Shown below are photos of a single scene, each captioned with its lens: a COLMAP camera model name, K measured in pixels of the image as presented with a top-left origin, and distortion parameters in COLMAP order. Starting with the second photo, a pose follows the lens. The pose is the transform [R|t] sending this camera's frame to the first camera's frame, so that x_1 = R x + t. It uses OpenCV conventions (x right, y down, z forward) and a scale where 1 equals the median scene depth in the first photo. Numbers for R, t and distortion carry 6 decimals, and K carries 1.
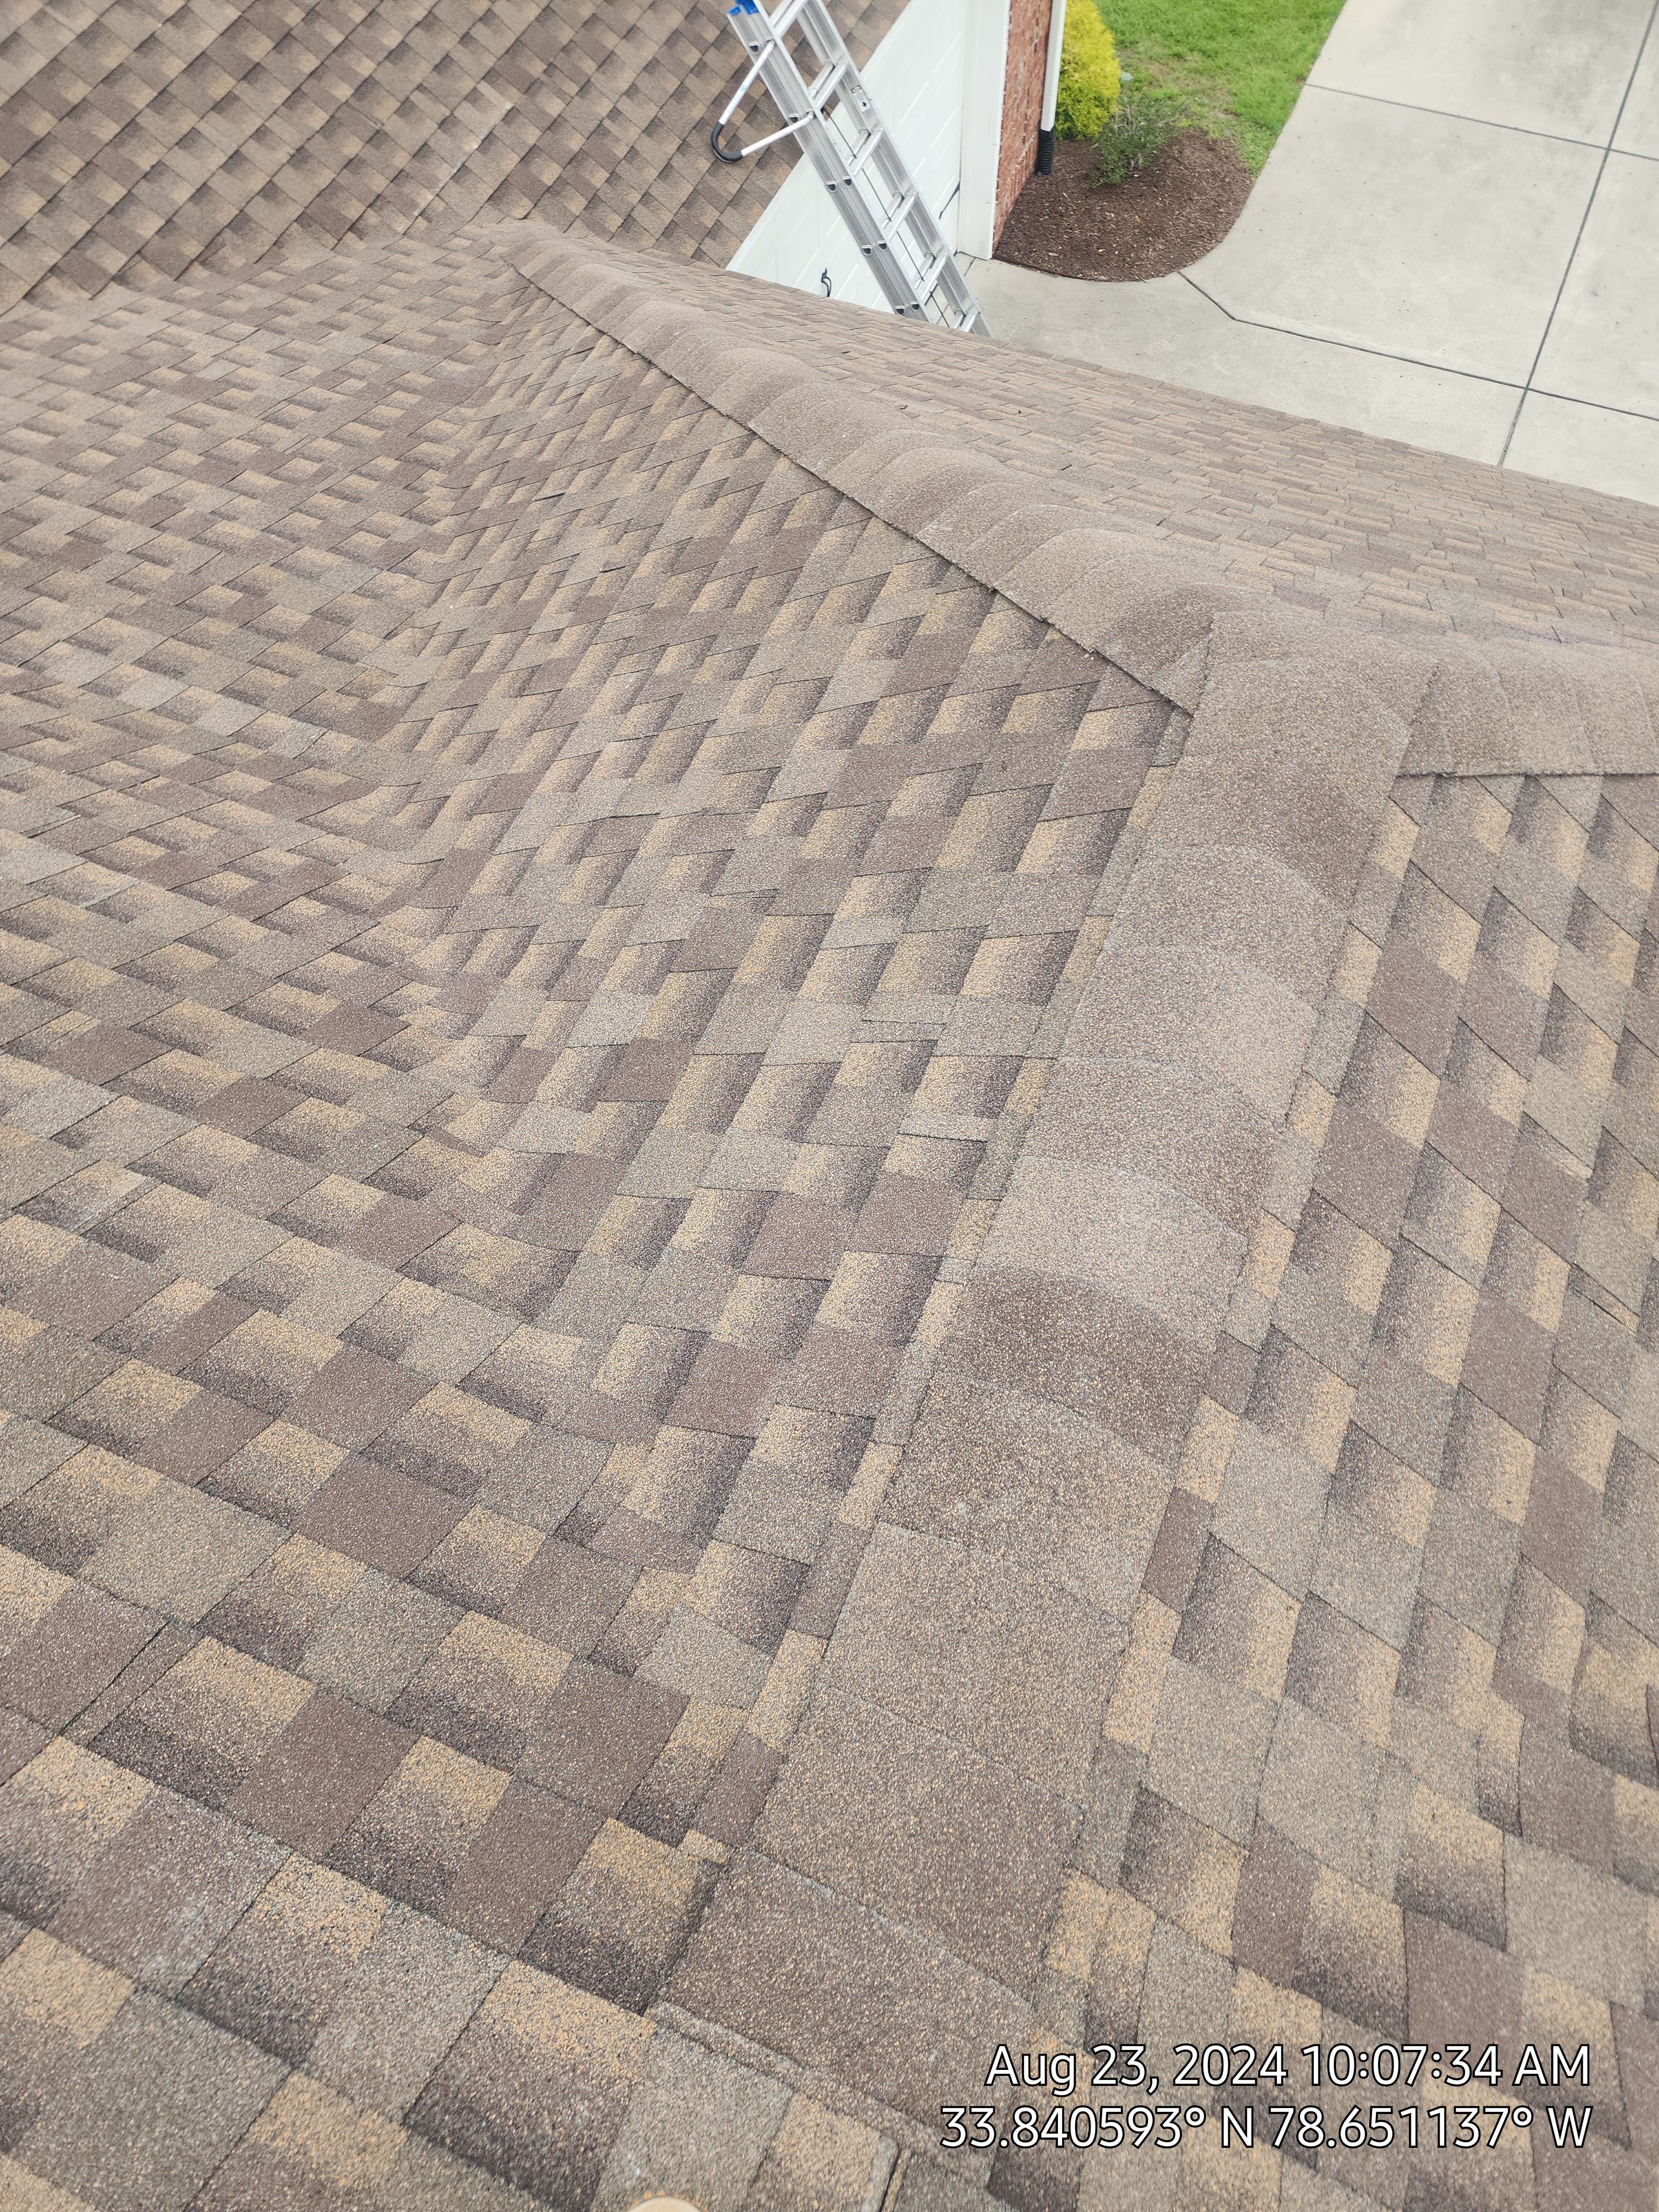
lens RADIAL K [[1460.6, 0, 838.6], [0, 1460.6, 1106.2], [0, 0, 1]] dist [0.073605, -0.064279]
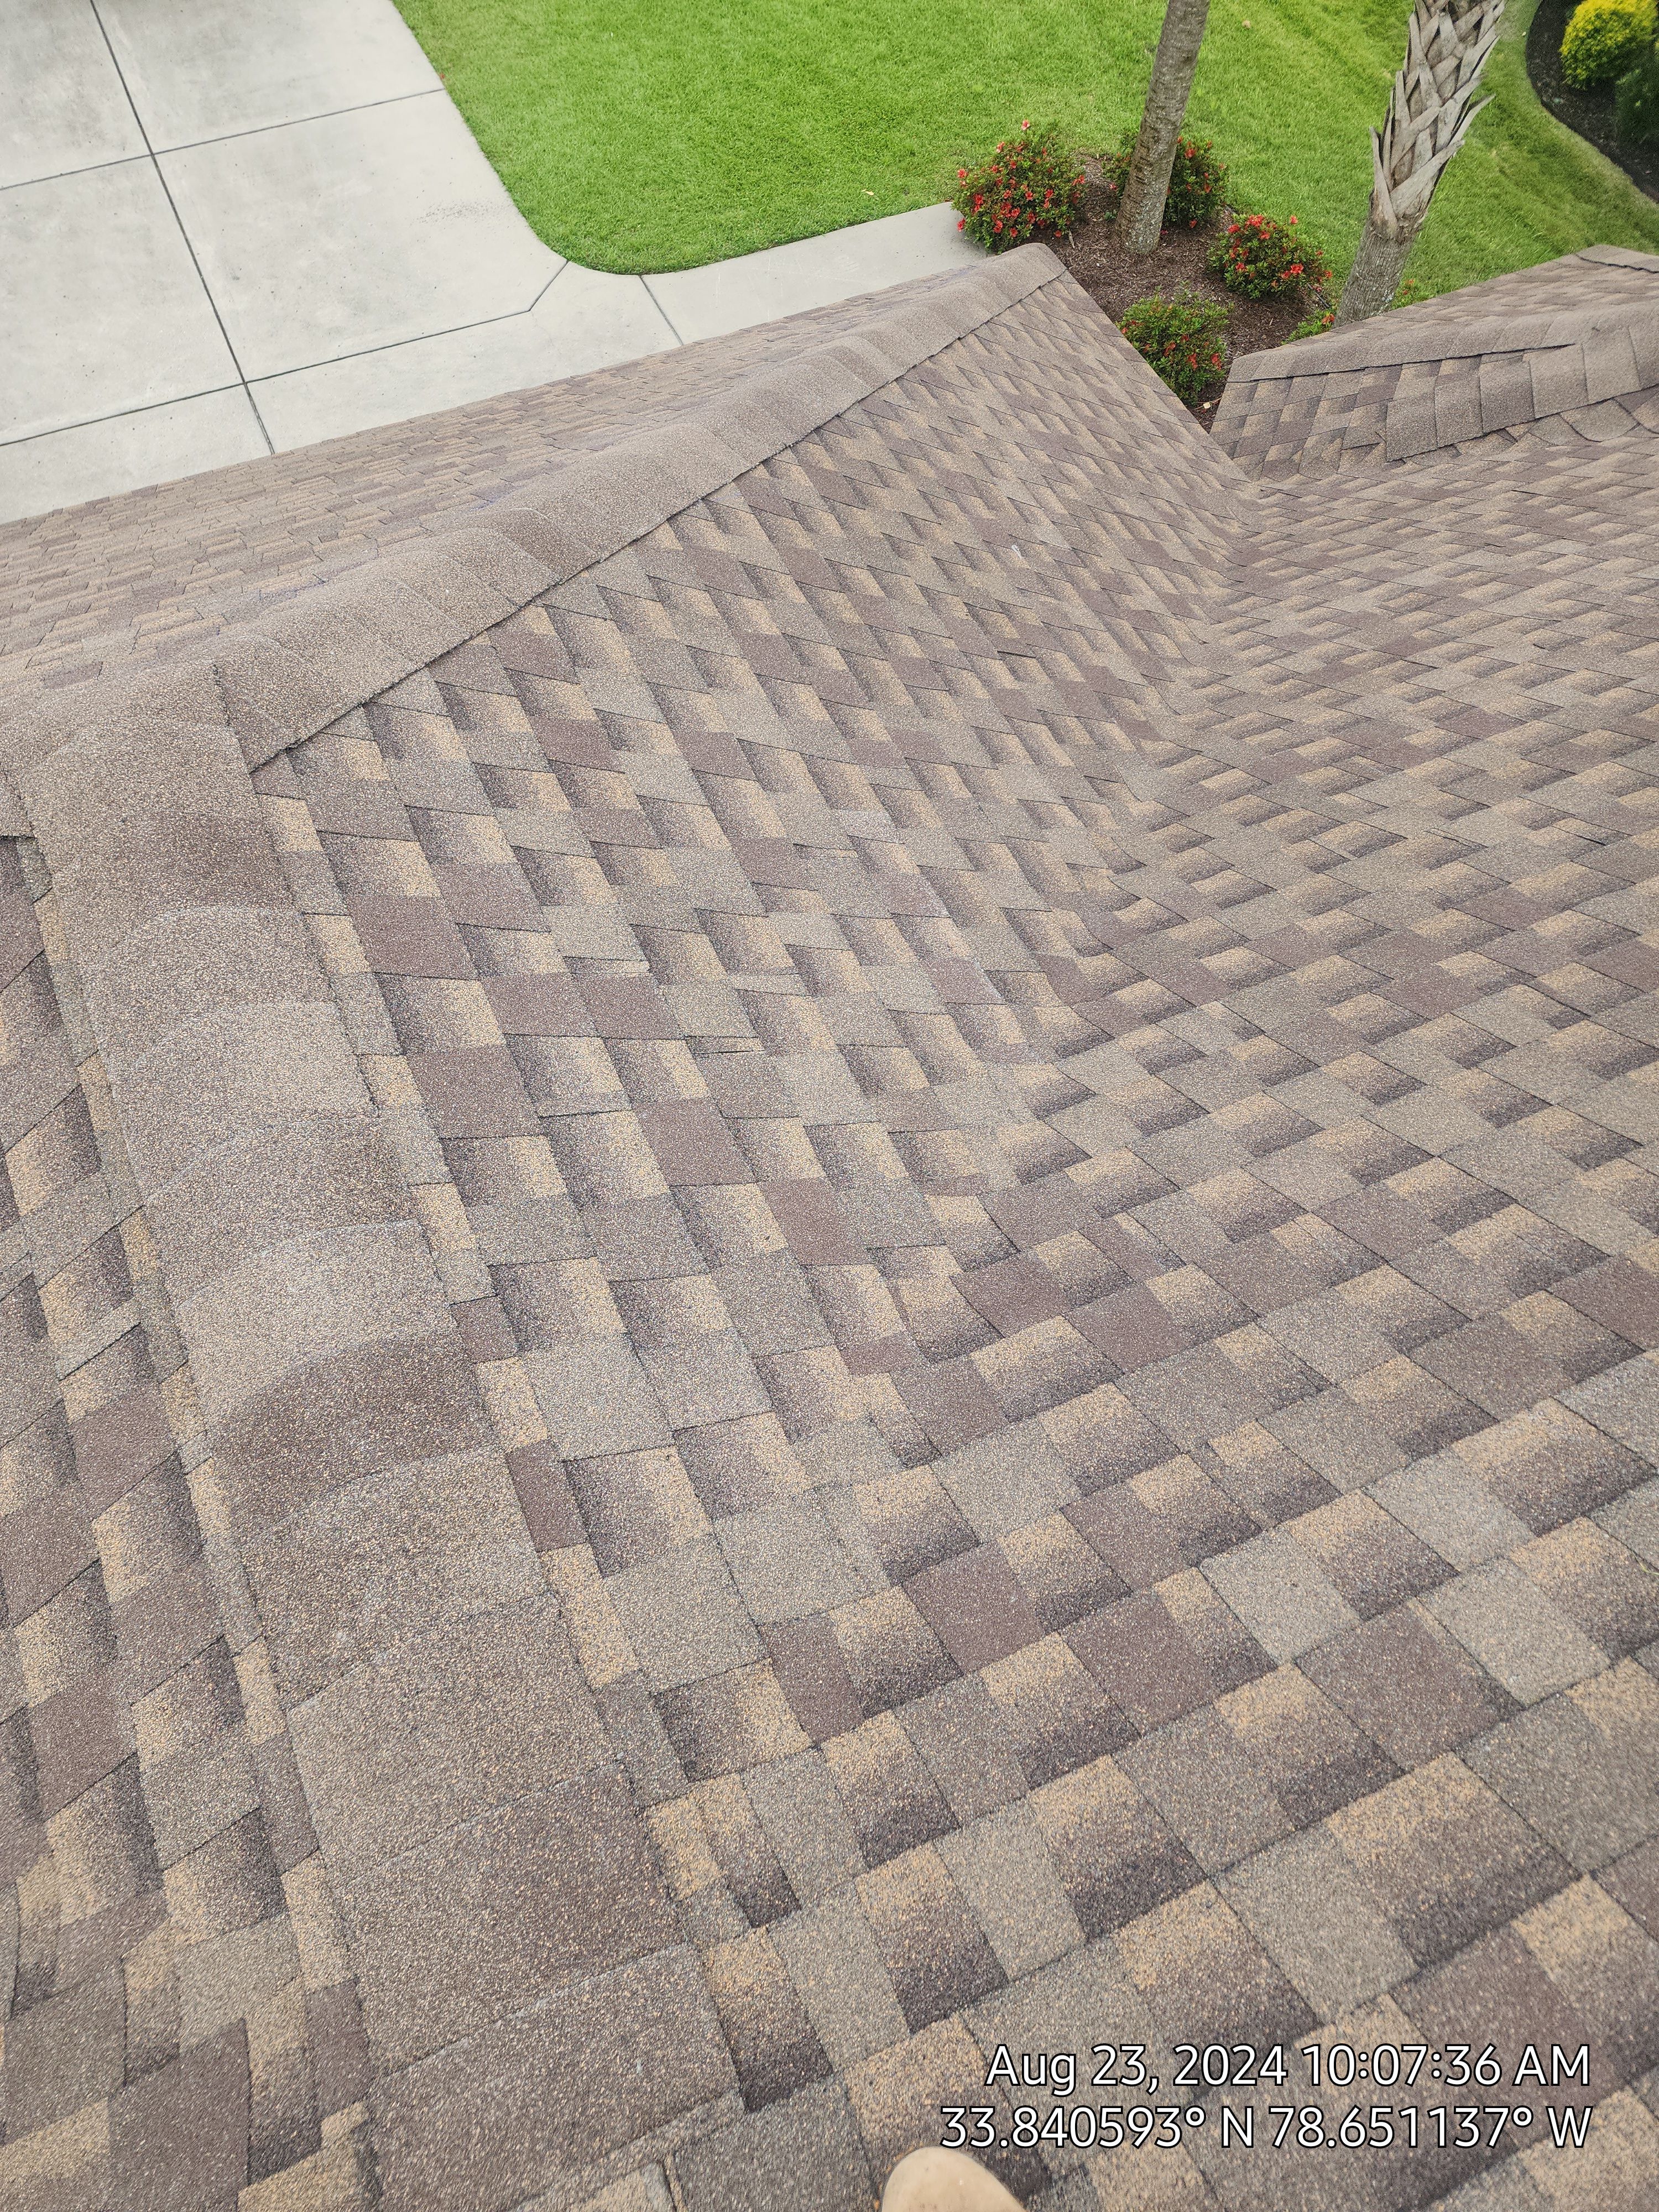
lens RADIAL K [[1451.9, 0, 829.5], [0, 1451.9, 1106.0], [0, 0, 1]] dist [0.078818, -0.070300]
pose [[0.682093, -0.633980, 0.364442, 0.147552], [0.639062, 0.759038, 0.124343, 0.083884], [-0.355456, 0.148088, 0.922887, -0.038513]]
